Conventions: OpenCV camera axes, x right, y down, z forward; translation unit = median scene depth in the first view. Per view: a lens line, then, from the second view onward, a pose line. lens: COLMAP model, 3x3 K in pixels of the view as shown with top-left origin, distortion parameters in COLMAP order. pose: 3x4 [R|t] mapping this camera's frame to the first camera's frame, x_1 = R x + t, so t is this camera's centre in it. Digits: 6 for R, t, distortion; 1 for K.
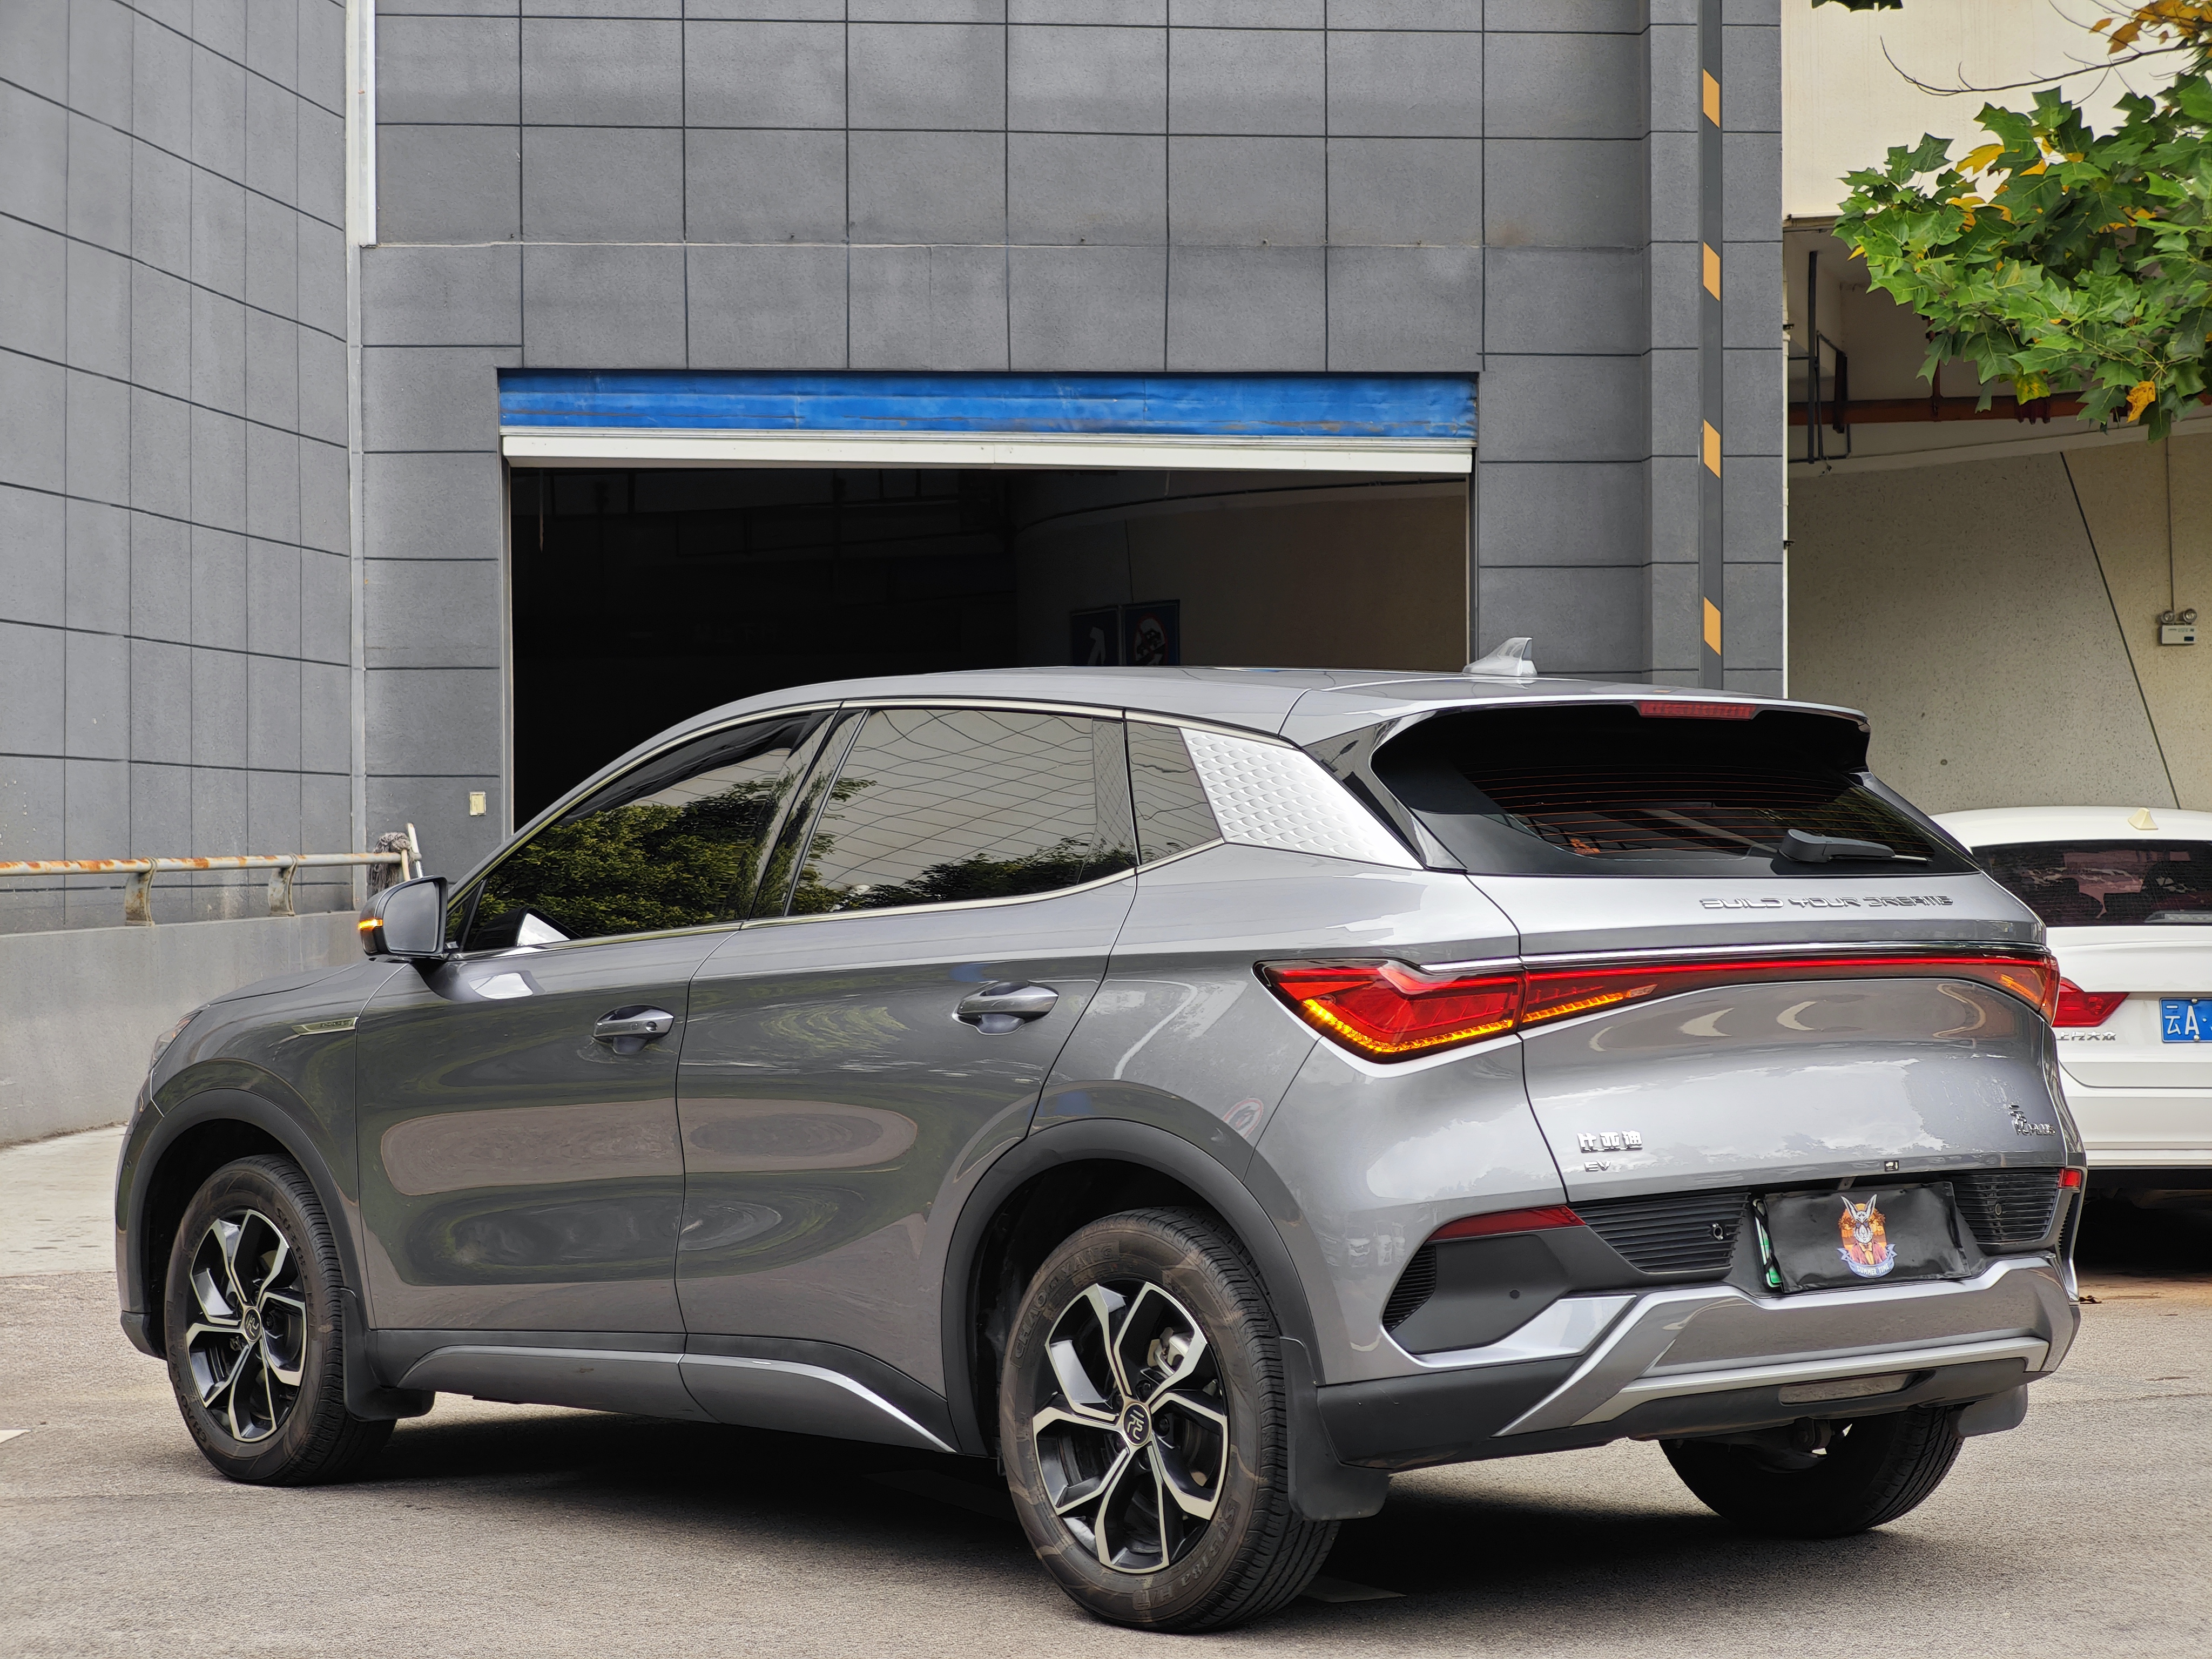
lens RADIAL K [[4788.9, 0, 1113.6], [0, 4788.9, 828.1], [0, 0, 1]] dist [-0.074724, 0.000000]
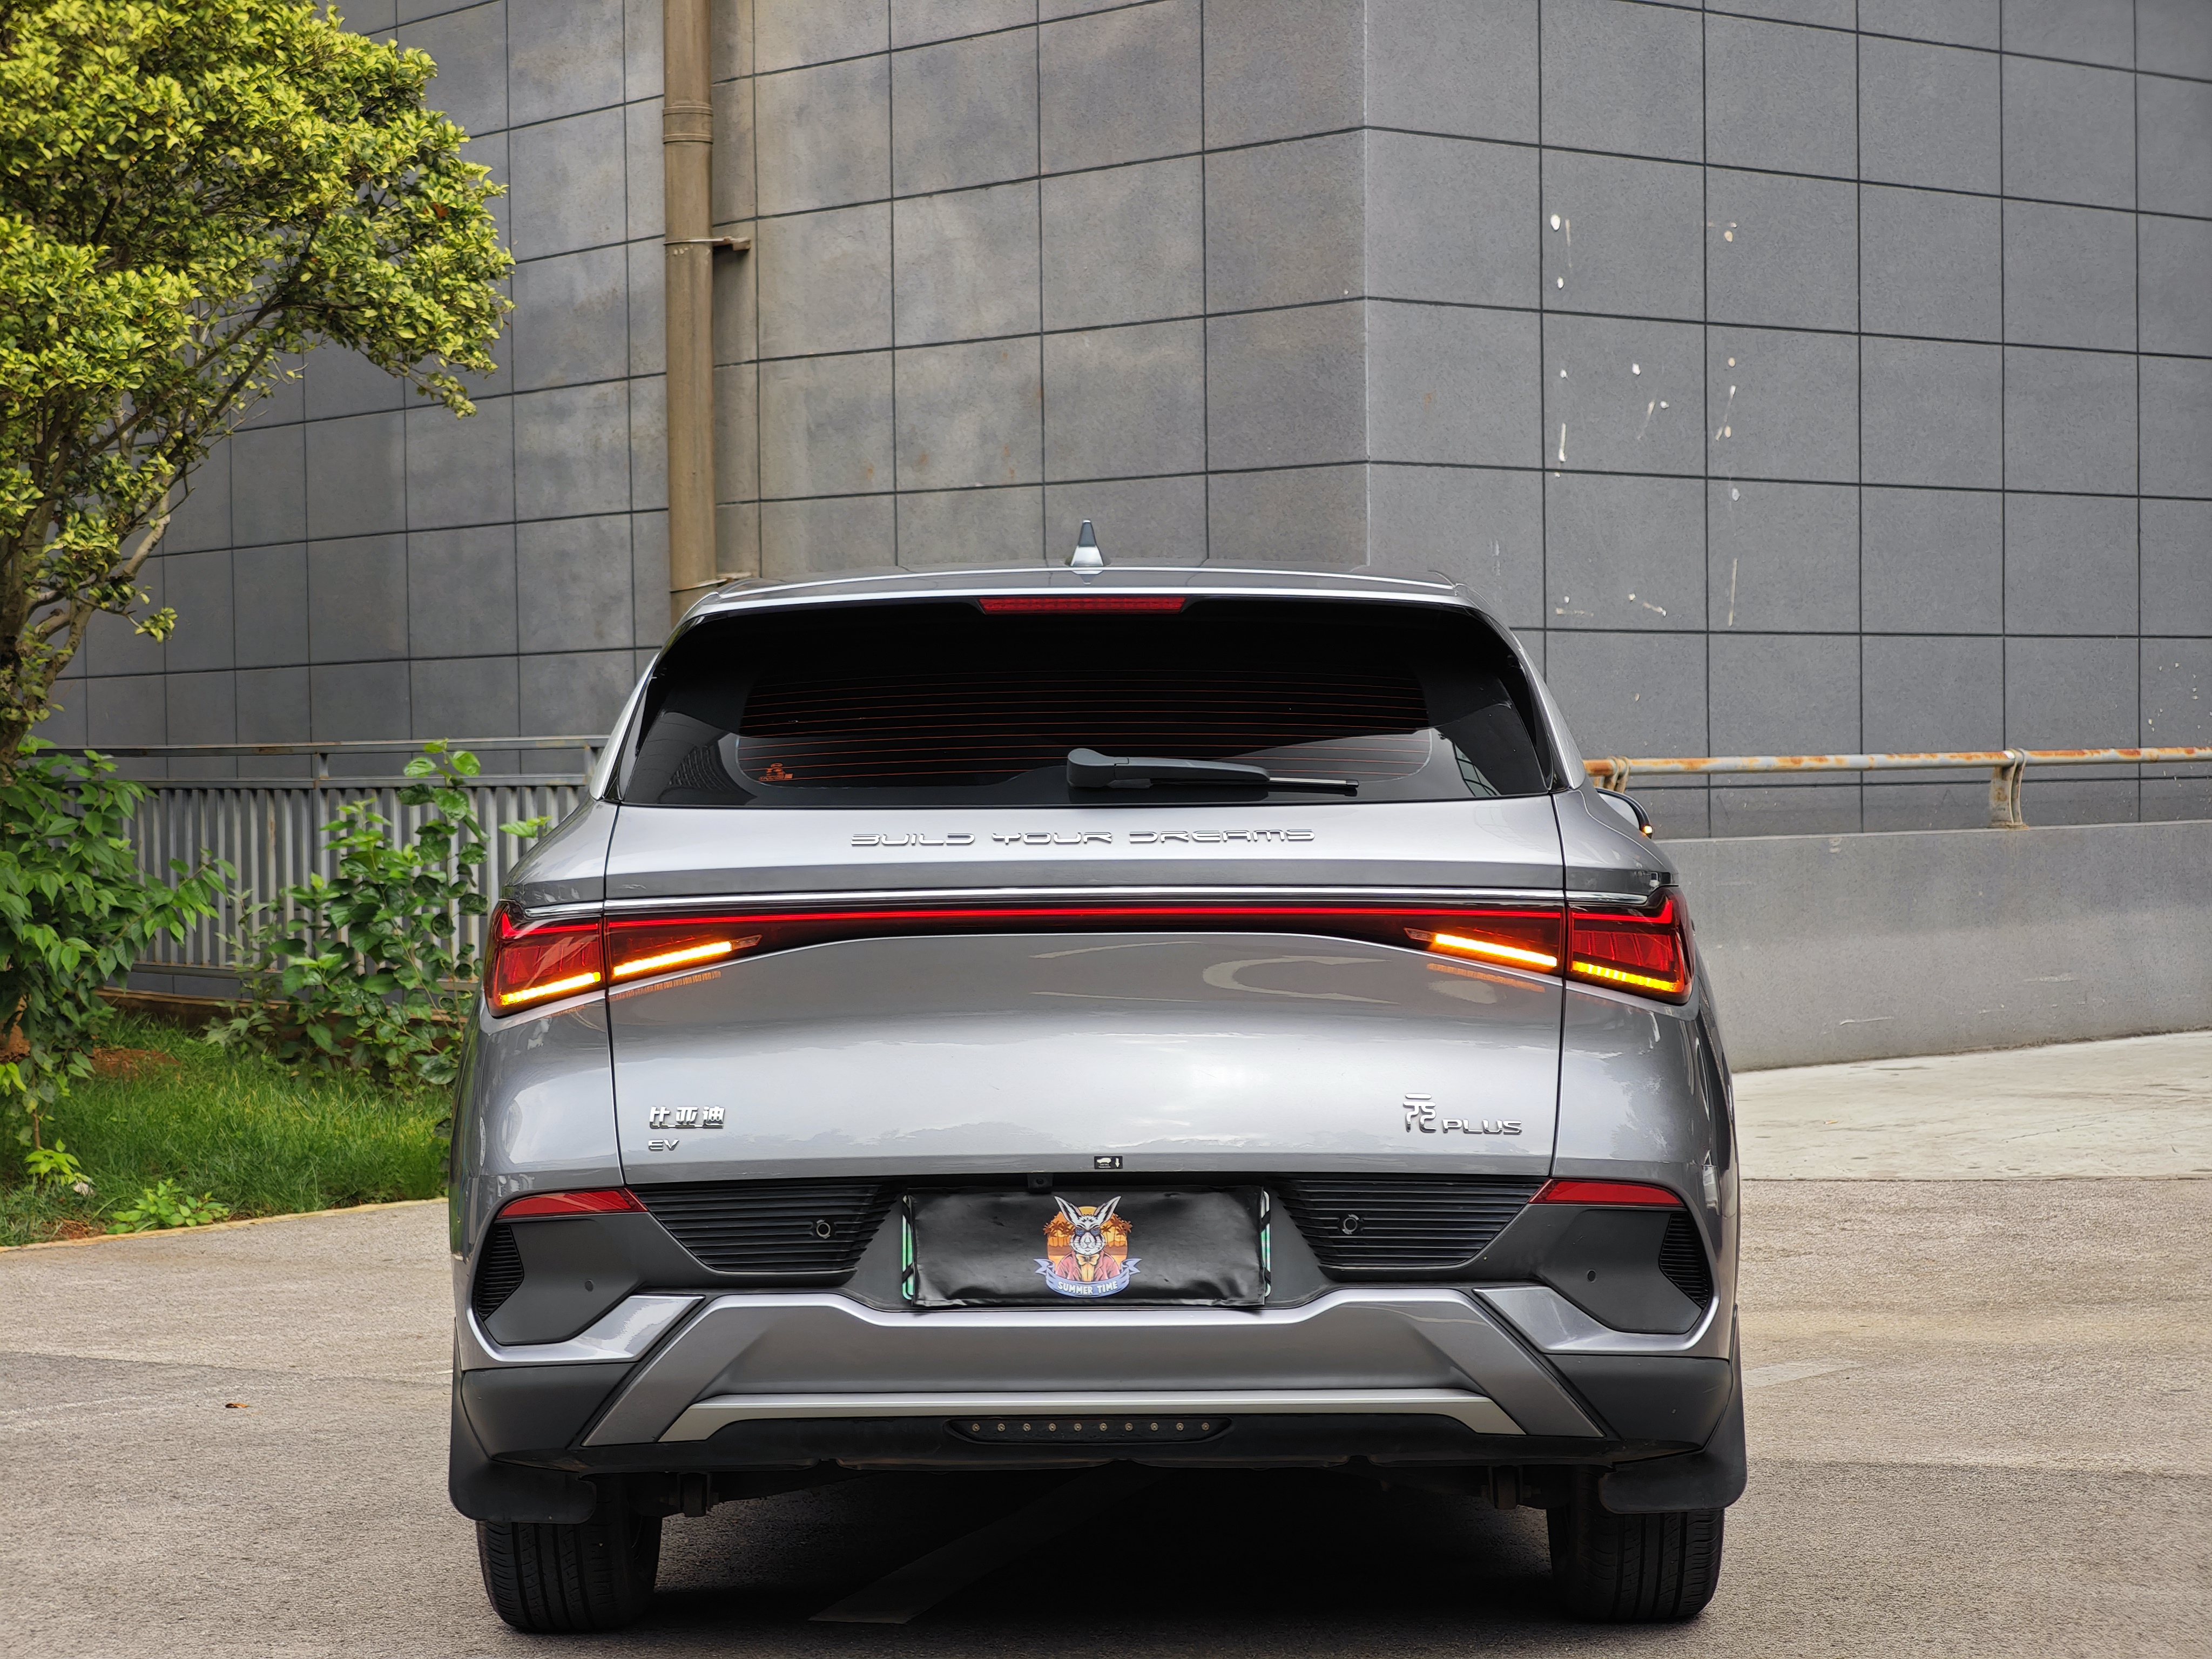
lens RADIAL K [[4788.9, 0, 1097.4], [0, 4788.9, 827.5], [0, 0, 1]] dist [-0.074724, 0.000000]
pose [[0.751368, 0.004588, -0.659868, 0.704557], [0.013546, 0.999658, 0.022375, -0.004648], [0.659745, -0.025750, 0.751048, 0.390859]]
